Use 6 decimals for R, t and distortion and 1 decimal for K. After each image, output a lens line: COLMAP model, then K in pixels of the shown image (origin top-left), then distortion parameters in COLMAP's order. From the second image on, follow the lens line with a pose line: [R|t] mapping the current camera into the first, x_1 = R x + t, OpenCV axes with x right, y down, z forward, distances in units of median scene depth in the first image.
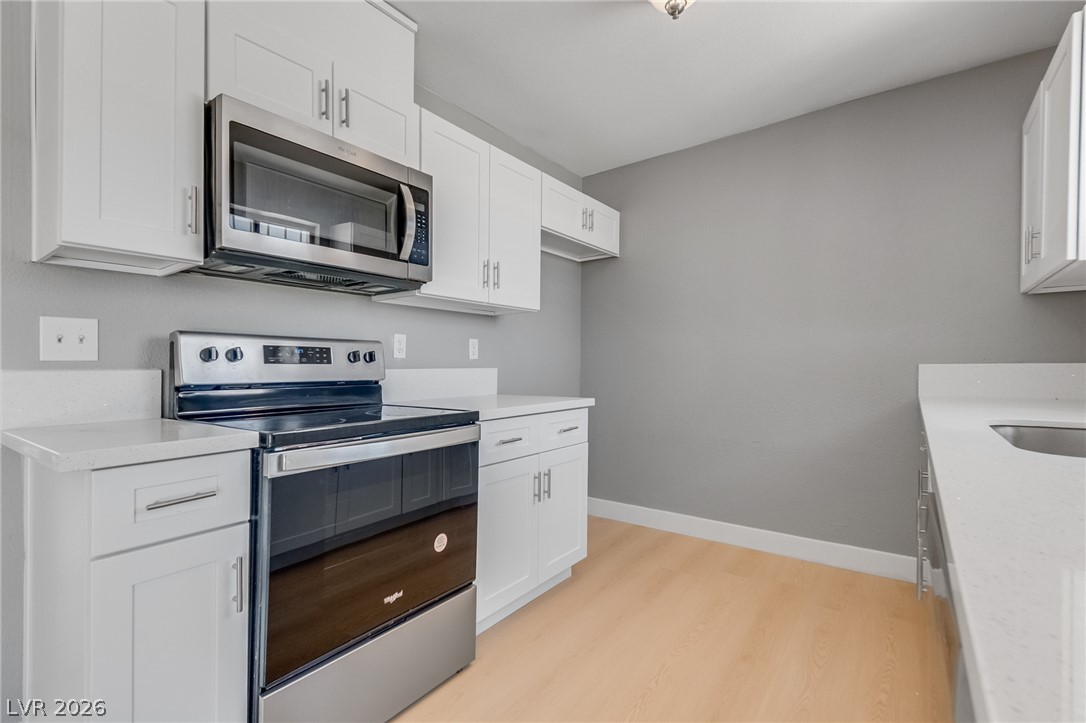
lens RADIAL K [[457.1, 0, 547.6], [0, 457.1, 368.9], [0, 0, 1]] dist [0.004437, -0.000435]
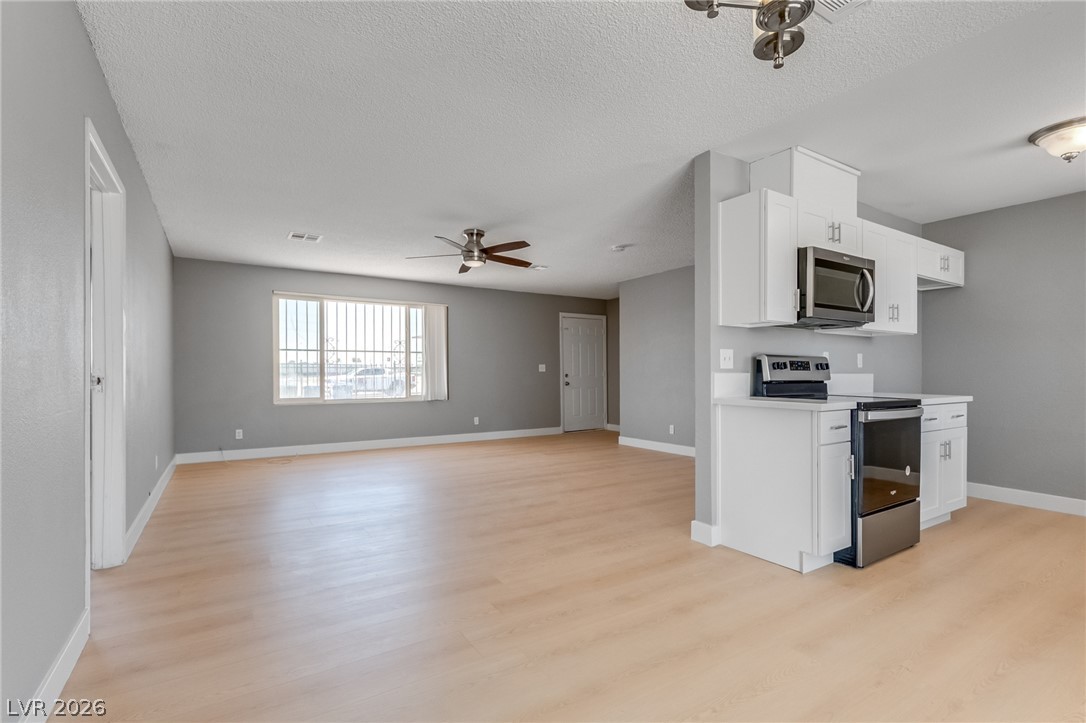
lens RADIAL K [[495.8, 0, 527.1], [0, 495.8, 363.7], [0, 0, 1]] dist [-0.001957, -0.001370]
pose [[0.935195, 0.007268, -0.354058, -0.778535], [-0.013185, 0.999811, -0.014301, 0.003974], [0.353888, 0.018043, 0.935114, -1.122789]]
